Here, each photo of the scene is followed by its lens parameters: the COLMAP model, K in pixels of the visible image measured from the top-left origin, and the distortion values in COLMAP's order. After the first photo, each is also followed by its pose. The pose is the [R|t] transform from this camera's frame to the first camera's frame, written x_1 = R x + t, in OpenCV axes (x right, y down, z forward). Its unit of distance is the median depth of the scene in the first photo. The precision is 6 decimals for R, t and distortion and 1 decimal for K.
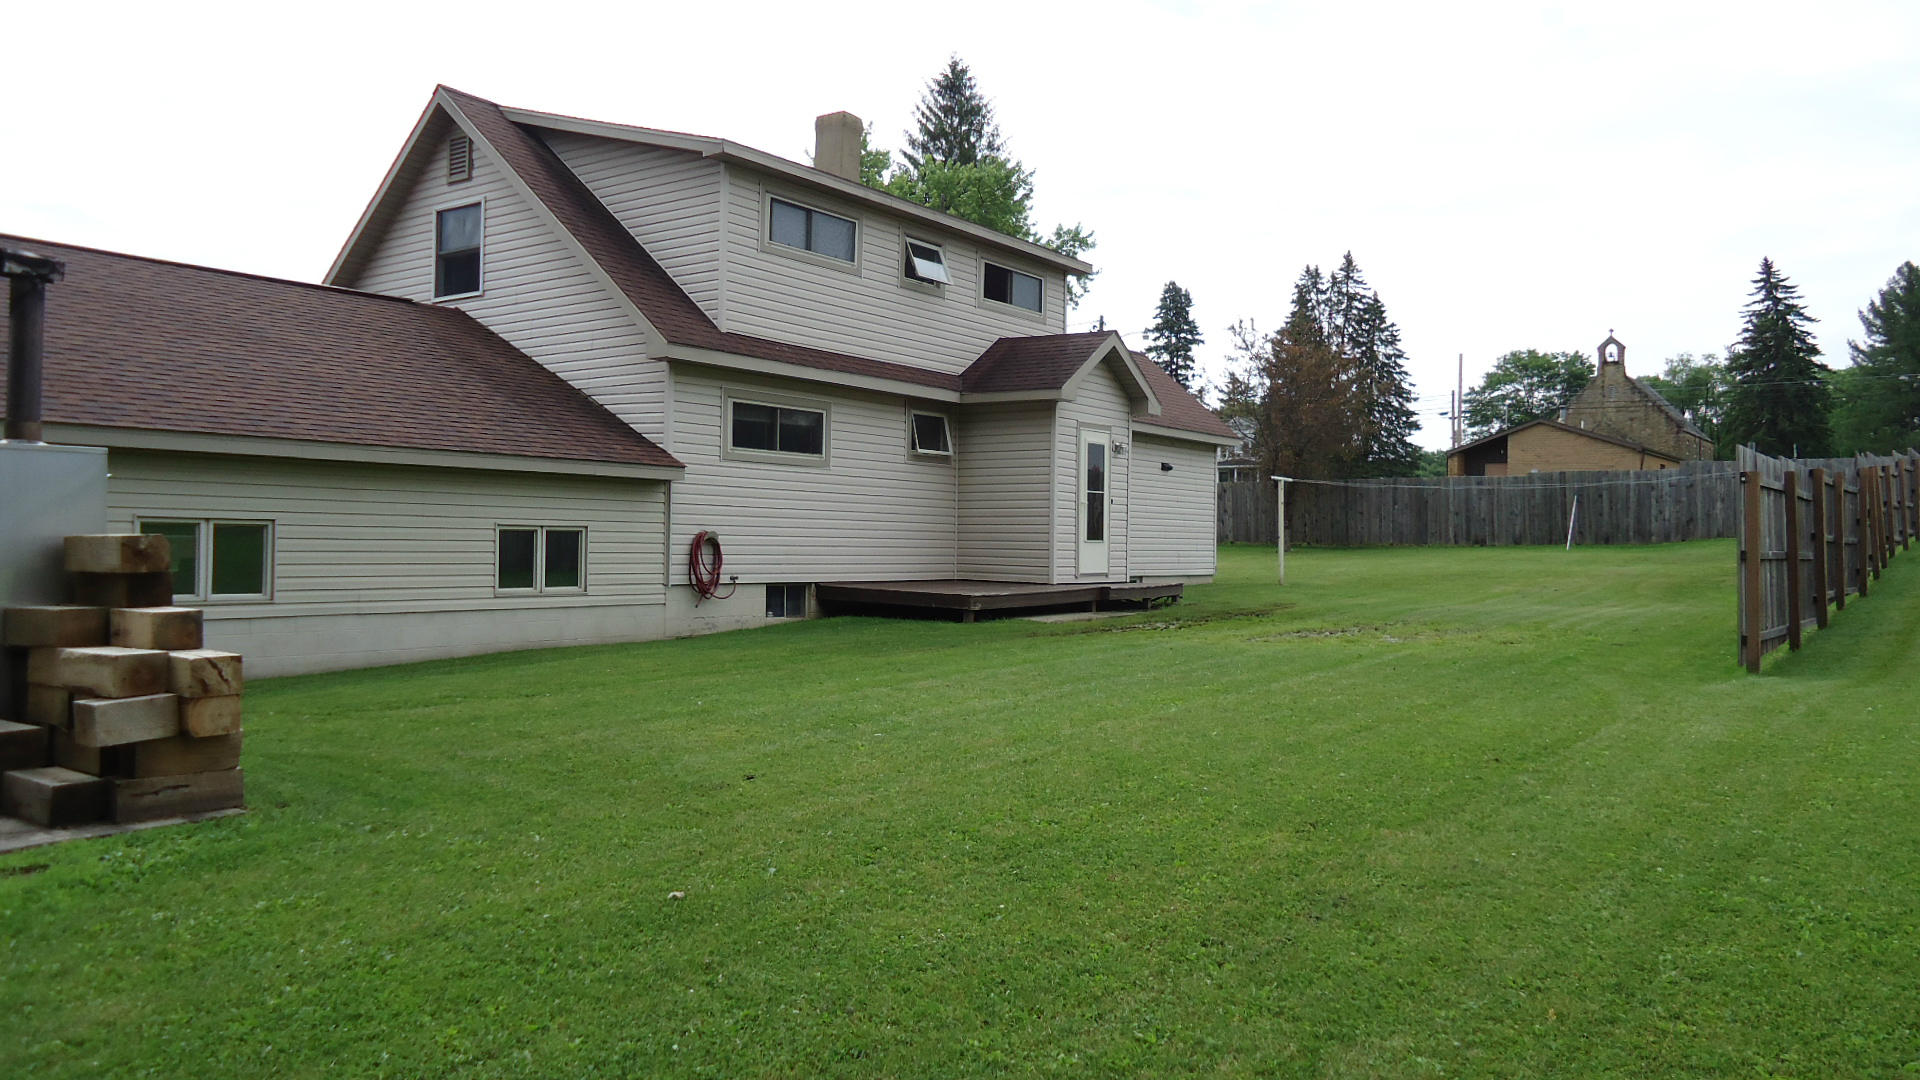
lens RADIAL K [[1437.8, 0, 960.0], [0, 1437.8, 540.0], [0, 0, 1]] dist [-0.002572, 0.005165]
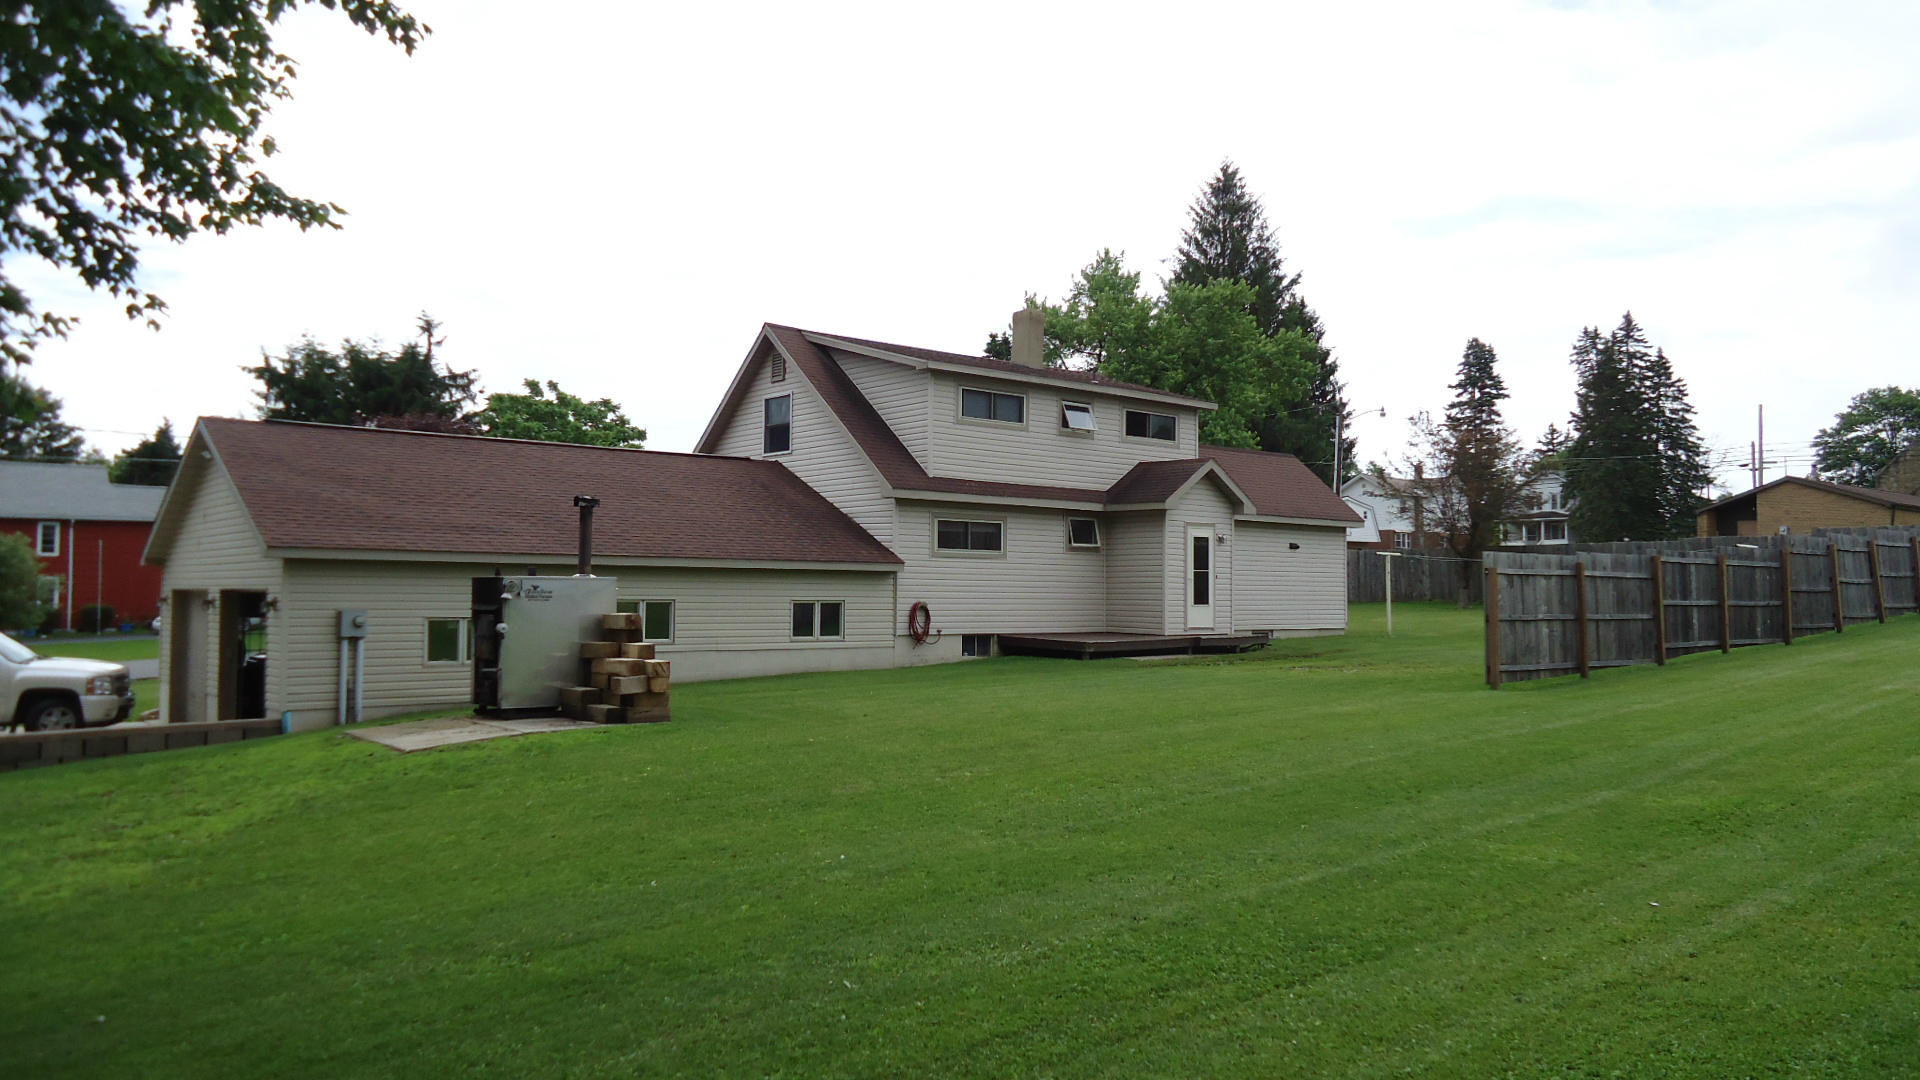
lens RADIAL K [[1437.8, 0, 960.0], [0, 1437.8, 540.0], [0, 0, 1]] dist [-0.002572, 0.005165]
pose [[0.972276, -0.014694, -0.233375, 0.217562], [0.006160, 0.999287, -0.037253, -0.013478], [0.233756, 0.034783, 0.971673, -0.495639]]
